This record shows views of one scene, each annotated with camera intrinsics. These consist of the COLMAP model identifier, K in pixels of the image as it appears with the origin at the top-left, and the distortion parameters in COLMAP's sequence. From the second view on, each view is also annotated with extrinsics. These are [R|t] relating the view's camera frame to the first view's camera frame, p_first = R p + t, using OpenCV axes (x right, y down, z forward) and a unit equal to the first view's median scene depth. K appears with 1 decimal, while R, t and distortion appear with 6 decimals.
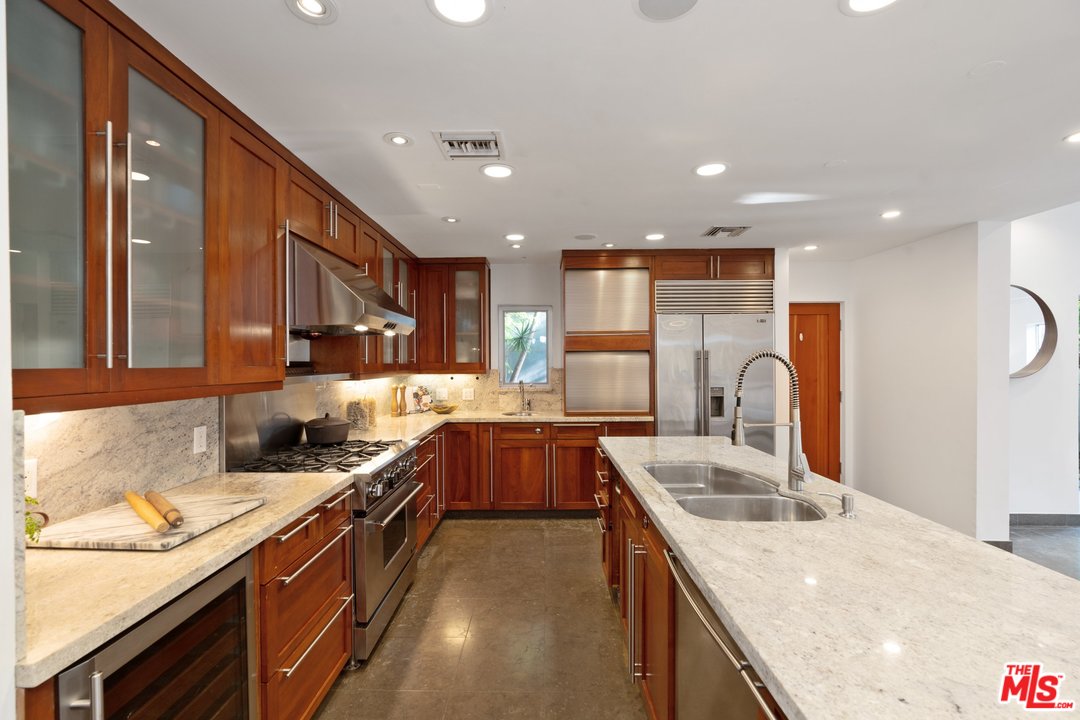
lens RADIAL K [[486.1, 0, 537.7], [0, 486.1, 366.9], [0, 0, 1]] dist [-0.002796, -0.000254]
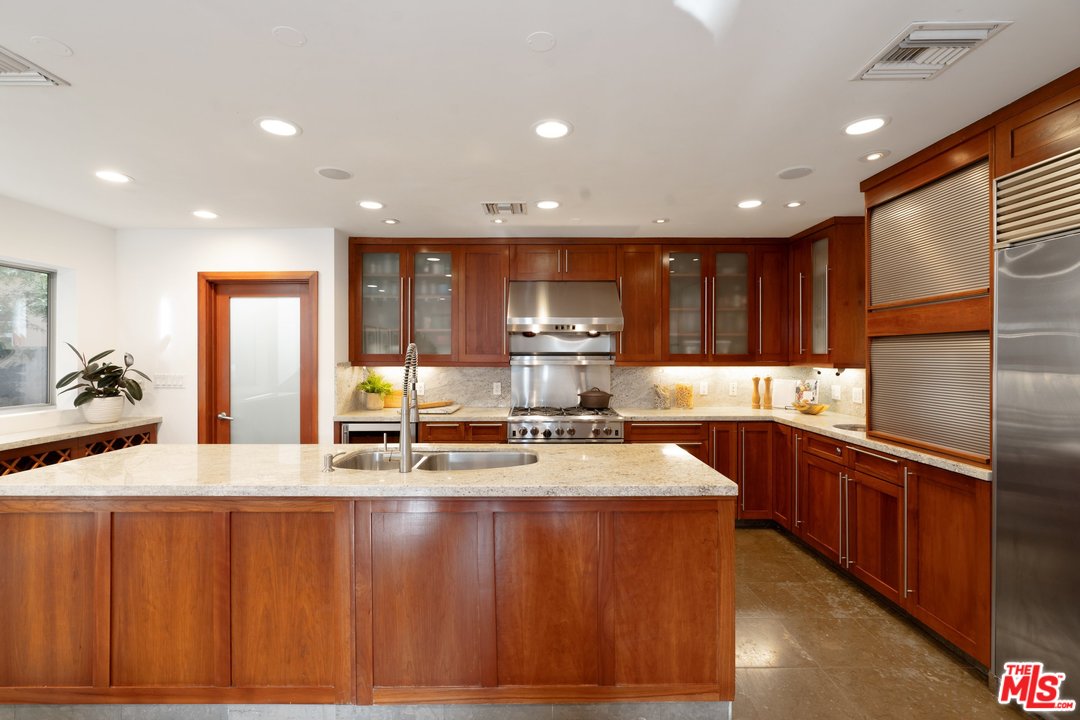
lens RADIAL K [[489.4, 0, 537.9], [0, 489.4, 354.6], [0, 0, 1]] dist [-0.000780, -0.000082]
pose [[0.015683, 0.007681, -0.999848, 0.705223], [-0.012256, 0.999897, 0.007489, -0.008644], [0.999802, 0.012137, 0.015775, 0.555229]]
